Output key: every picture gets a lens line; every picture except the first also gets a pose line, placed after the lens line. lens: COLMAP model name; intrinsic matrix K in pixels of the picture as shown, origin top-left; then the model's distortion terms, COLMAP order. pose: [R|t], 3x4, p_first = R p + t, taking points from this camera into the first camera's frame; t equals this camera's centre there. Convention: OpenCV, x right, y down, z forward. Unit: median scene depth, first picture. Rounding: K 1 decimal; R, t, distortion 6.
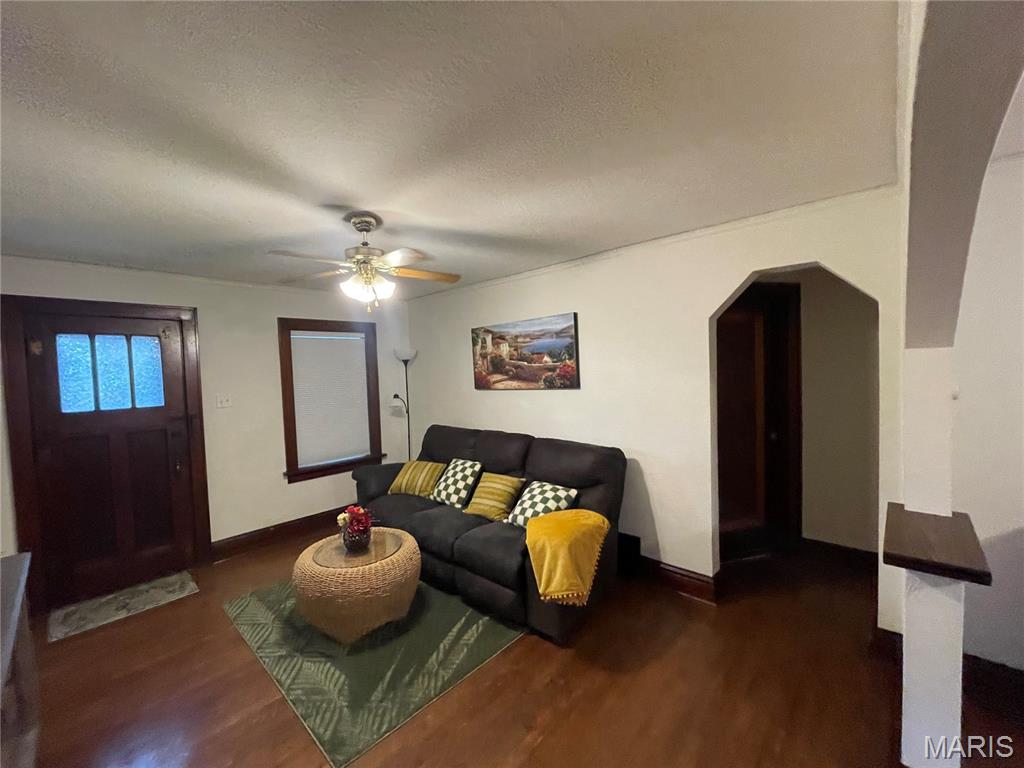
lens RADIAL K [[413.3, 0, 507.5], [0, 413.3, 382.9], [0, 0, 1]] dist [-0.000197, -0.000100]
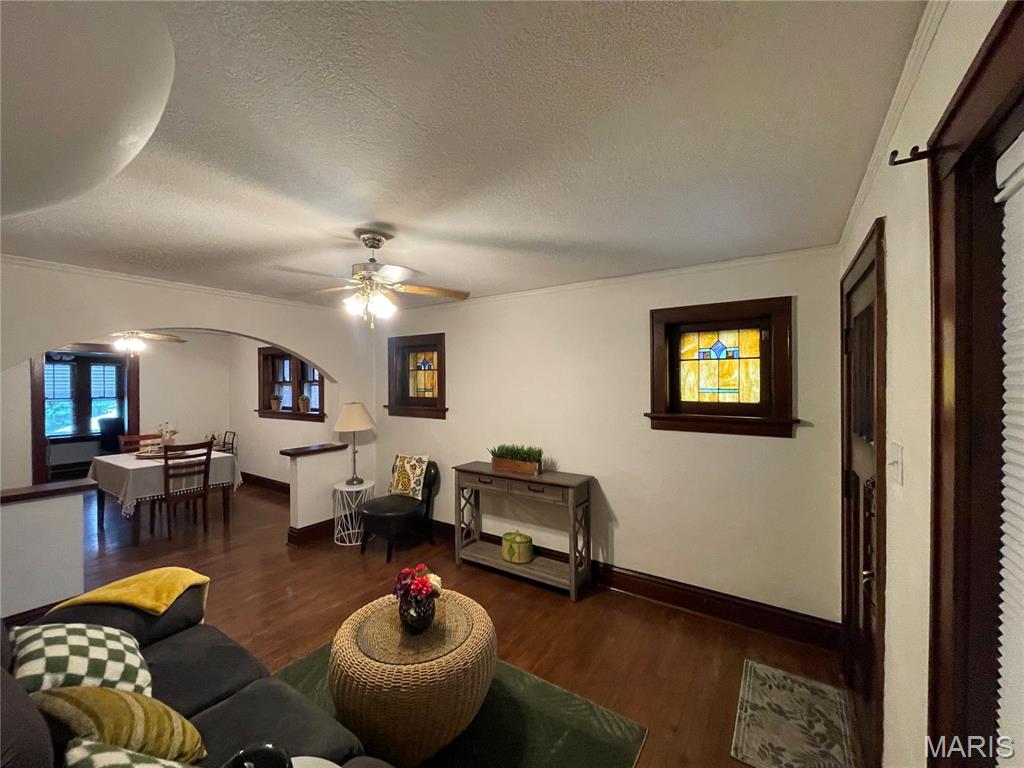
lens RADIAL K [[413.3, 0, 507.5], [0, 413.3, 382.9], [0, 0, 1]] dist [-0.000197, -0.000100]
pose [[-0.988186, 0.044171, -0.146755, -0.363701], [0.036625, 0.997883, 0.053732, -0.067428], [0.148817, 0.047722, -0.987712, 1.475040]]
